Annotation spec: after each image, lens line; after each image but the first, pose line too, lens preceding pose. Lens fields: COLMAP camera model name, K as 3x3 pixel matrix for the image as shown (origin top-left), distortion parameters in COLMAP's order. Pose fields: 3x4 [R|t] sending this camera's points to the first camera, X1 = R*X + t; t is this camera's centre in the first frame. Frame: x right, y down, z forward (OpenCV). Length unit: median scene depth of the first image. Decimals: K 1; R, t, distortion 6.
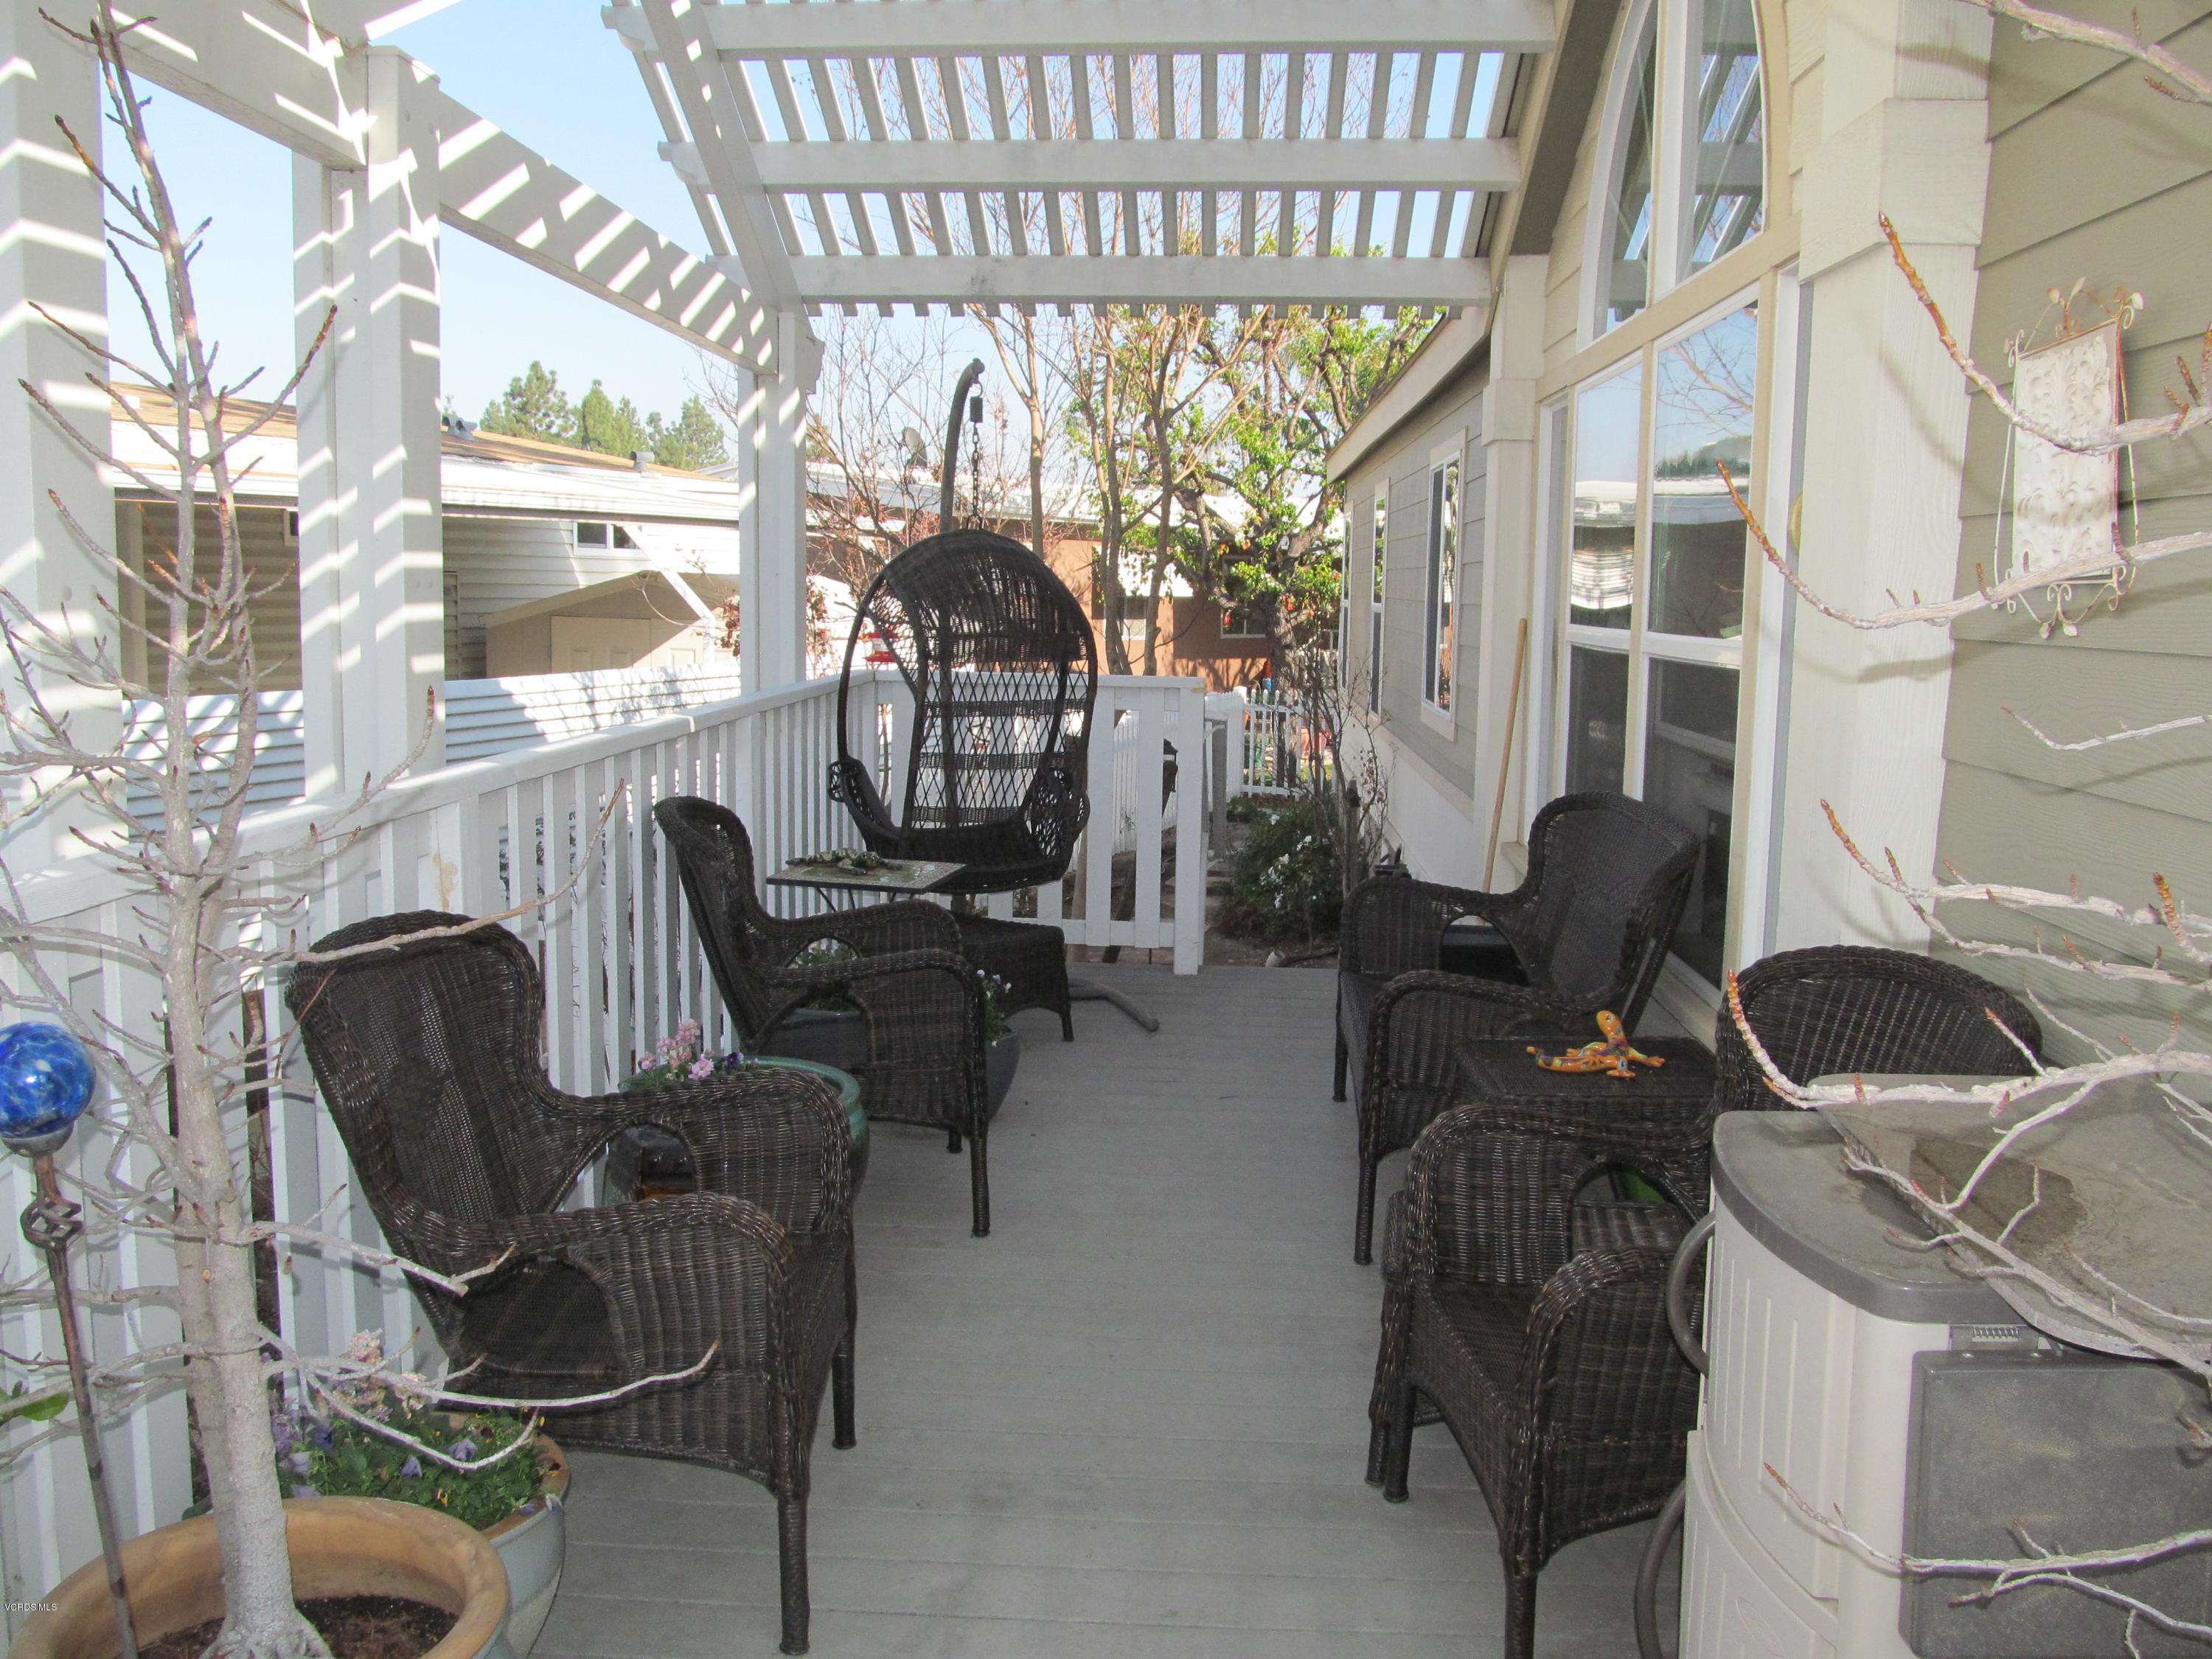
lens RADIAL K [[1863.3, 0, 1106.0], [0, 1863.3, 829.5], [0, 0, 1]] dist [-0.070612, -0.000698]
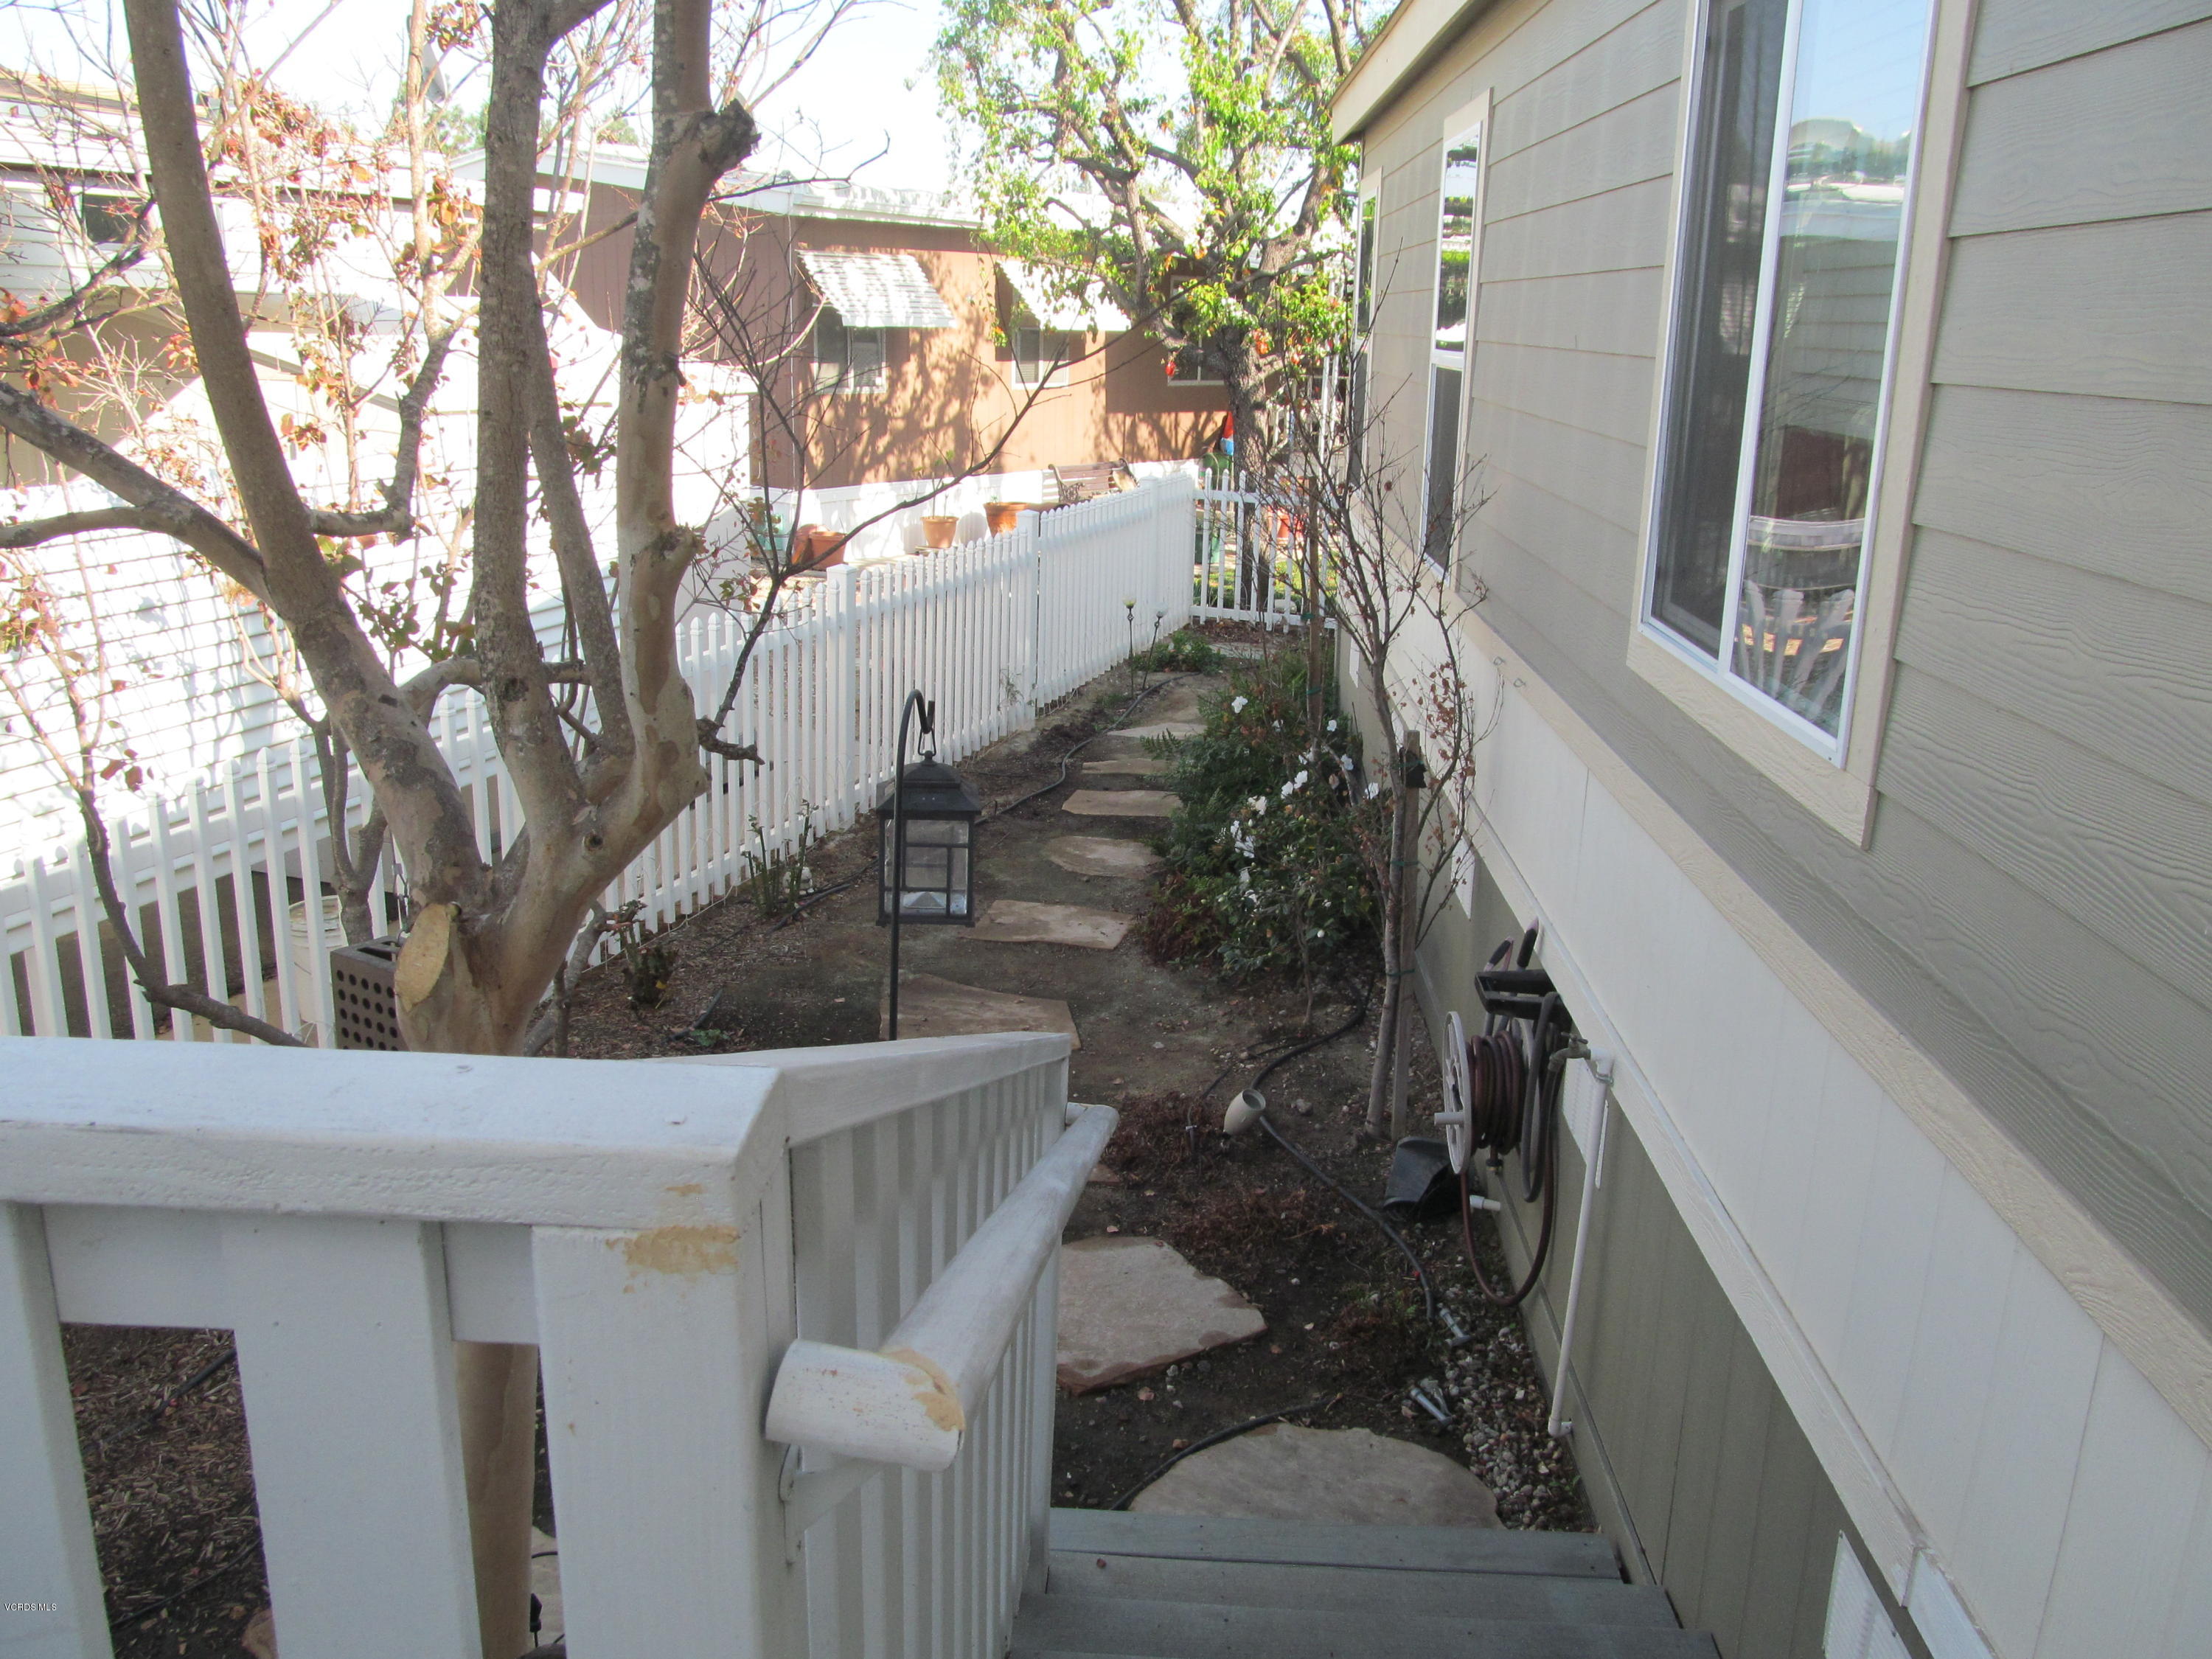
lens RADIAL K [[1863.3, 0, 1106.0], [0, 1863.3, 829.5], [0, 0, 1]] dist [-0.070612, -0.000698]
pose [[0.999694, 0.000355, 0.024739, 0.023189], [-0.003794, 0.990269, 0.139115, -0.037295], [-0.024449, -0.139166, 0.989967, 0.289061]]
